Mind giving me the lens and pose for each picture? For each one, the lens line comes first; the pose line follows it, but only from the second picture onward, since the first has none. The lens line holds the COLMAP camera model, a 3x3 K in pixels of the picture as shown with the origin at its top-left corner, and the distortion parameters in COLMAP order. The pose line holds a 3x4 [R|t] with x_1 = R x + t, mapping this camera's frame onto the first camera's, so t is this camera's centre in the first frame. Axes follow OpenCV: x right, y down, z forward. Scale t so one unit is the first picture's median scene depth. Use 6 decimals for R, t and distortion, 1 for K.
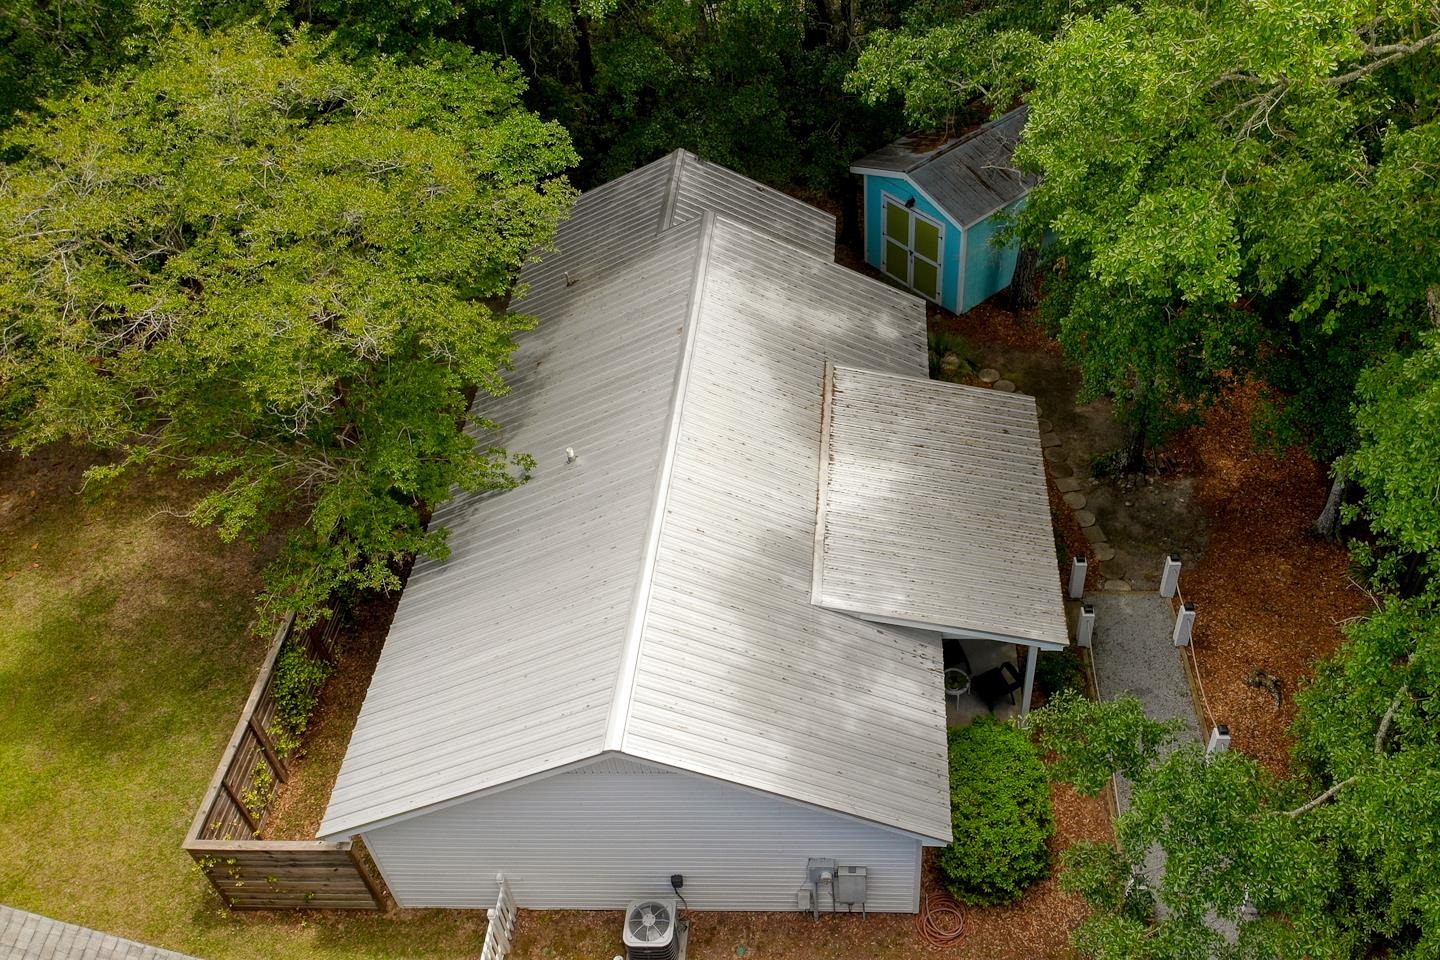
lens RADIAL K [[1263.7, 0, 724.7], [0, 1263.7, 479.7], [0, 0, 1]] dist [0.092255, -0.071223]
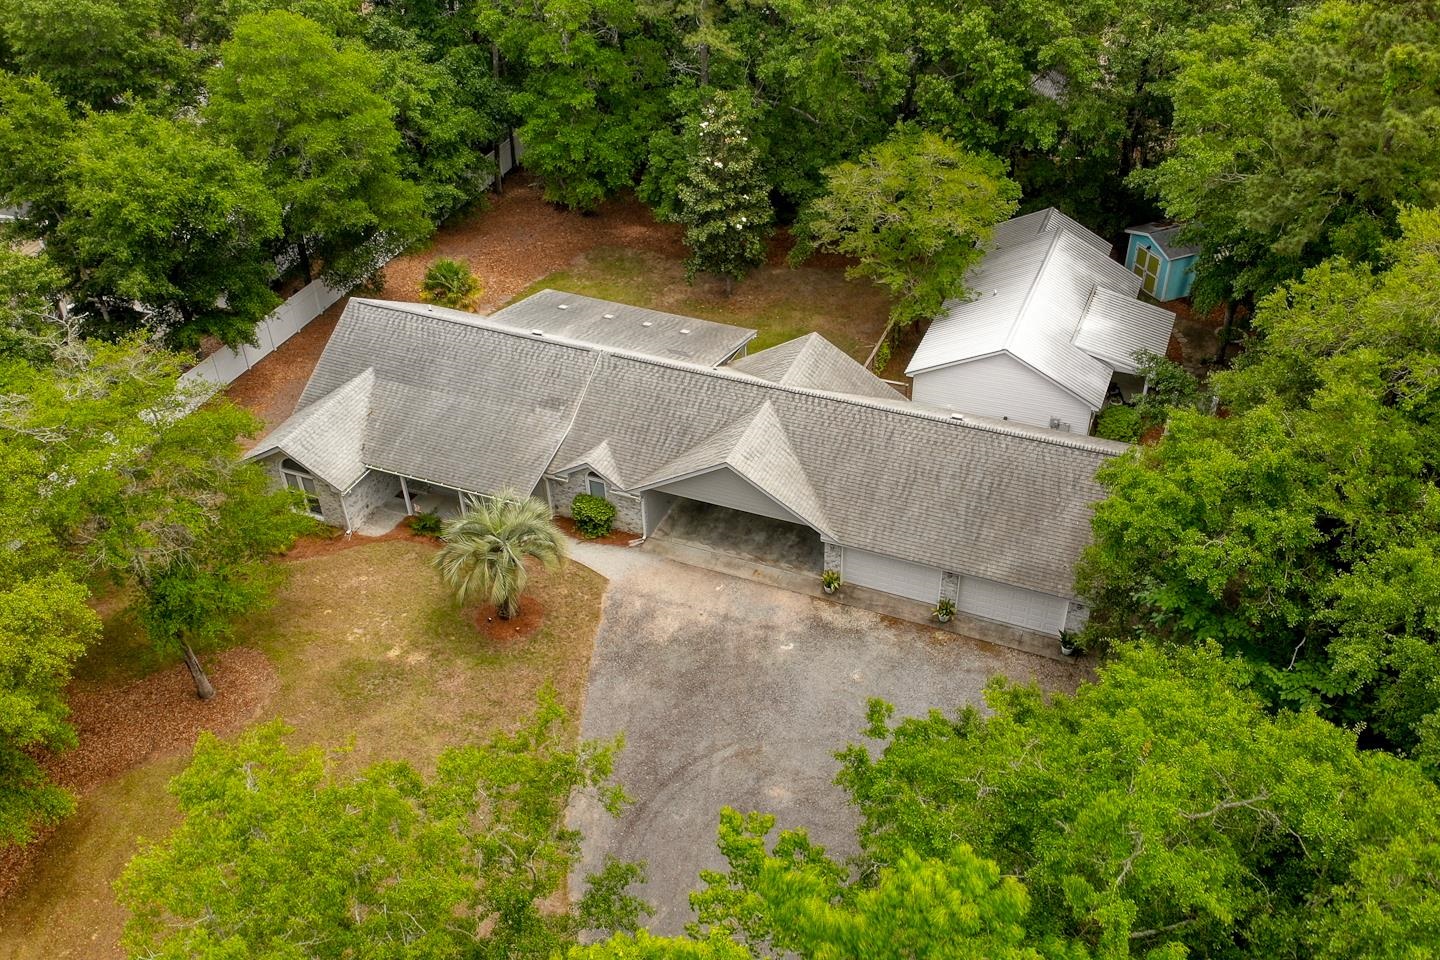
lens RADIAL K [[1263.7, 0, 727.9], [0, 1263.7, 477.3], [0, 0, 1]] dist [0.092255, -0.071223]
pose [[0.952139, 0.224037, -0.207942, -0.007843], [-0.241003, 0.968676, -0.059868, 0.694148], [0.188015, 0.107118, 0.976307, -1.863828]]
